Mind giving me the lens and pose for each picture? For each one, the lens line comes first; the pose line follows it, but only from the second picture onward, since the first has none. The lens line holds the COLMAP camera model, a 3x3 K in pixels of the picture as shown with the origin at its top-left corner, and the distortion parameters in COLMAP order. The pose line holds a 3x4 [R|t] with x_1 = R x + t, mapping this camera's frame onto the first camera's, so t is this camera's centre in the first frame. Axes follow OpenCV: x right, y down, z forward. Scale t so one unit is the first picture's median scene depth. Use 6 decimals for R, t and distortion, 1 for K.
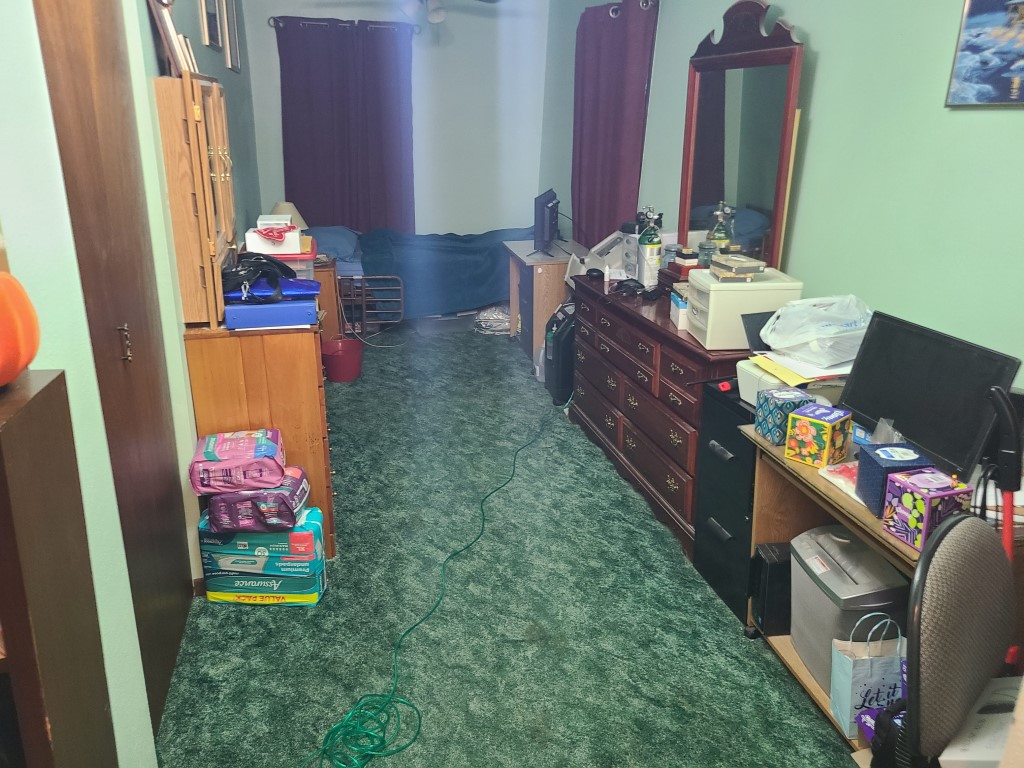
lens RADIAL K [[792.4, 0, 489.4], [0, 792.4, 379.6], [0, 0, 1]] dist [0.063412, -0.042025]
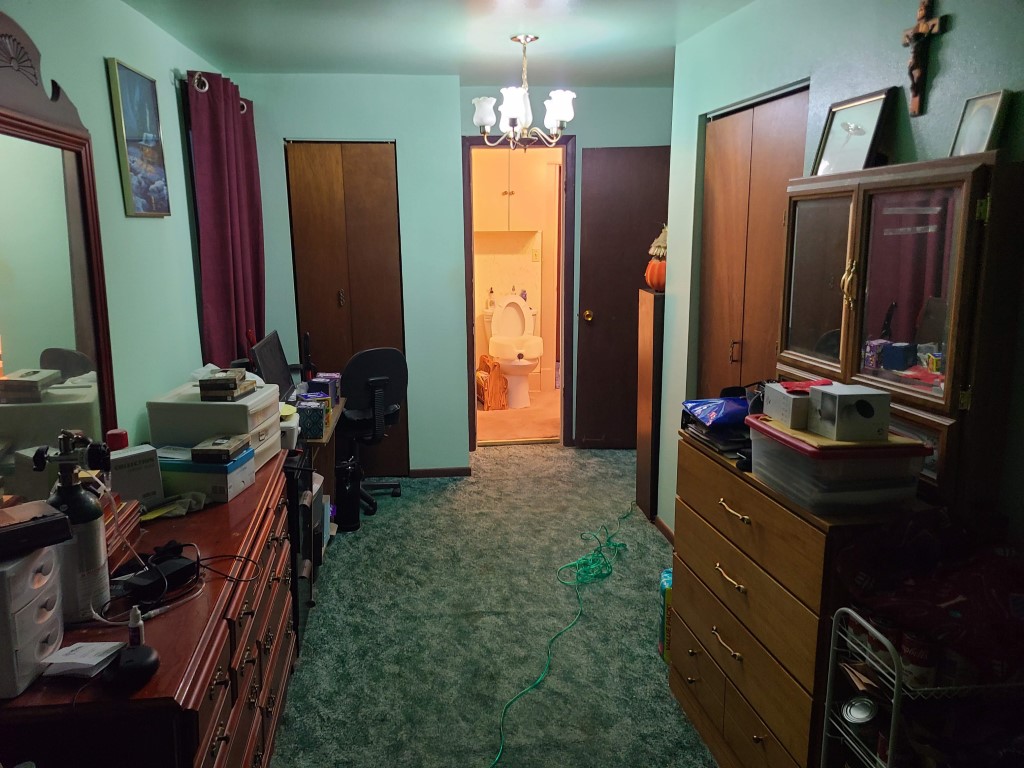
lens RADIAL K [[792.4, 0, 489.4], [0, 792.4, 379.6], [0, 0, 1]] dist [0.063412, -0.042025]
pose [[-0.995519, -0.017442, 0.092938, -0.073714], [0.031201, 0.867213, 0.496959, -0.596868], [-0.089265, 0.497632, -0.862783, 1.788783]]
